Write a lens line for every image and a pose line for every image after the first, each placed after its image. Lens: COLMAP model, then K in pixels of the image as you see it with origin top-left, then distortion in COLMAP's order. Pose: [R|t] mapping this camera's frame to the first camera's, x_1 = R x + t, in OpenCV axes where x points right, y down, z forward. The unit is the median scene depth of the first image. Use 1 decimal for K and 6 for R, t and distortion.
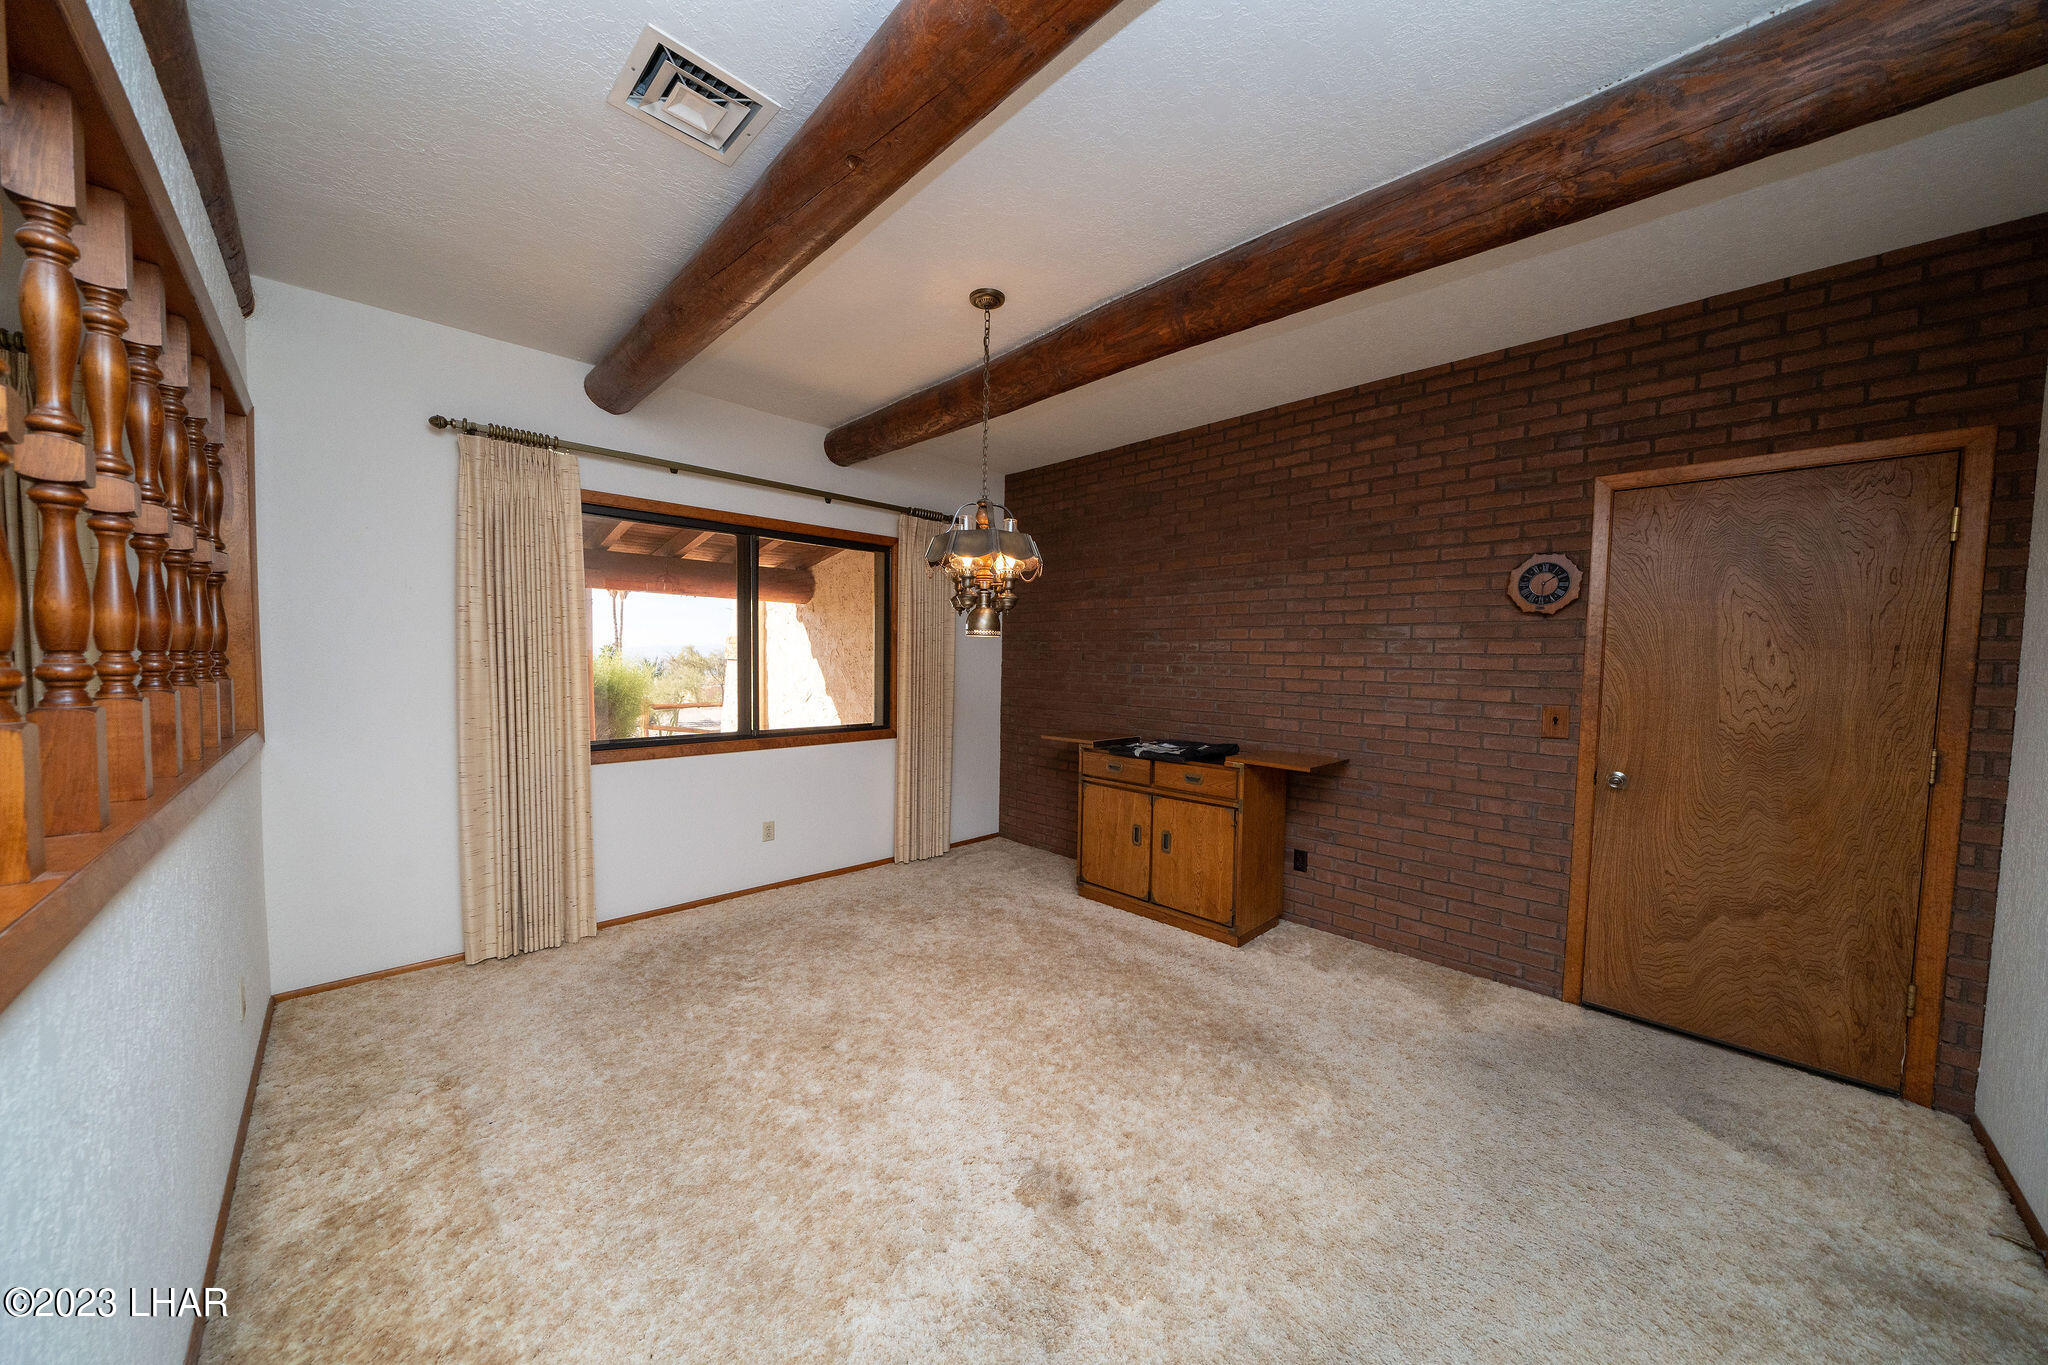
lens RADIAL K [[686.4, 0, 1024.0], [0, 686.4, 682.5], [0, 0, 1]] dist [-0.011173, 0.000093]
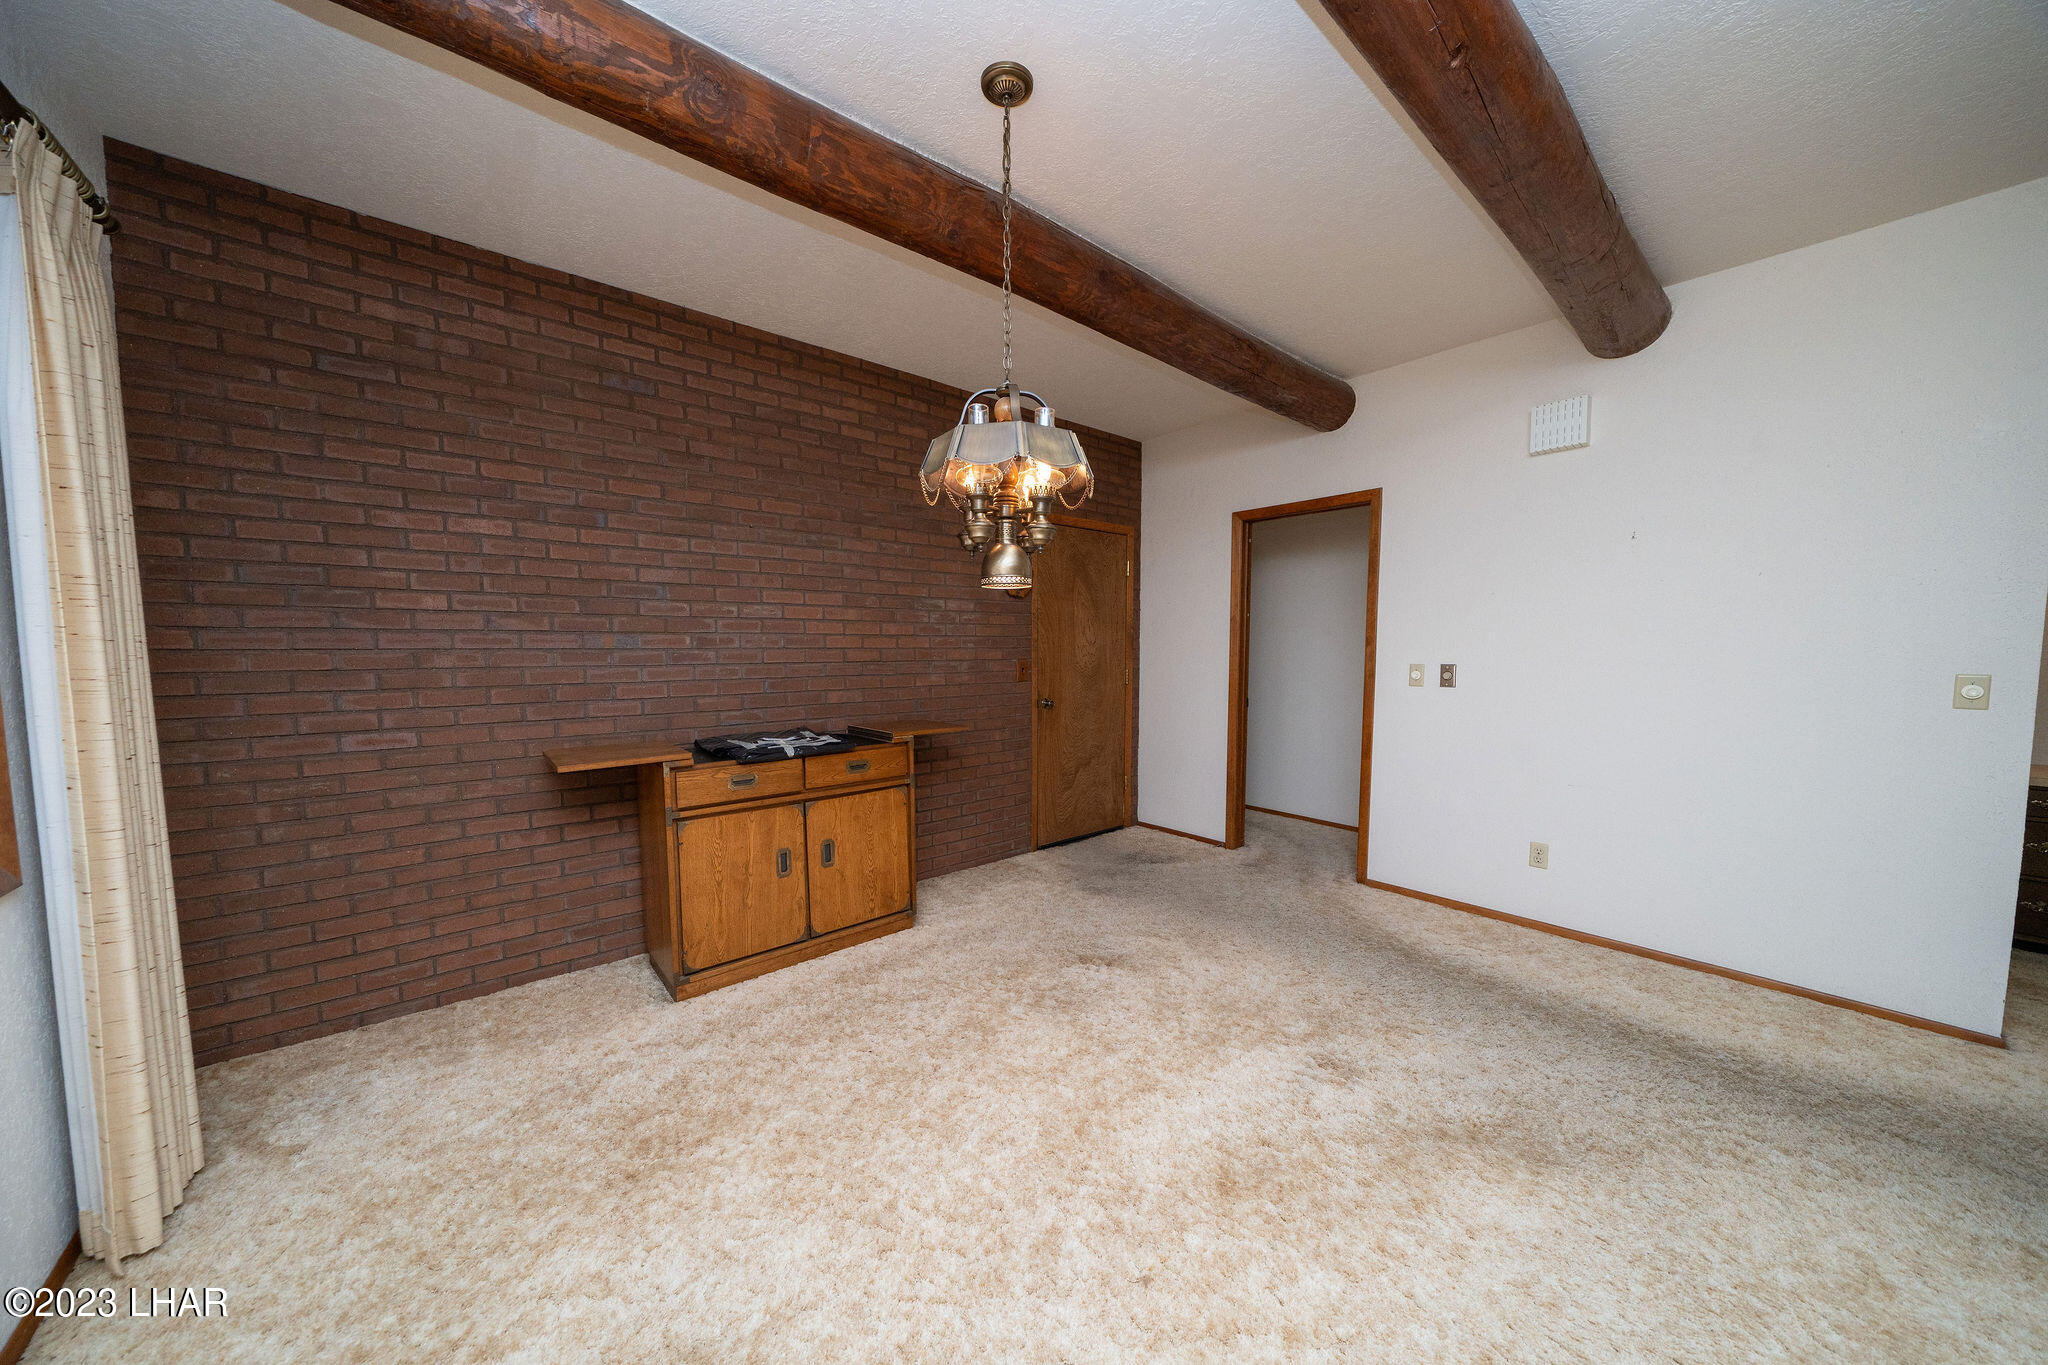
lens RADIAL K [[686.4, 0, 1024.0], [0, 686.4, 682.5], [0, 0, 1]] dist [-0.011173, 0.000093]
pose [[0.063017, -0.070051, 0.995551, -0.563454], [0.038655, 0.996956, 0.067703, -0.013006], [-0.997264, 0.034216, 0.065533, 0.708815]]
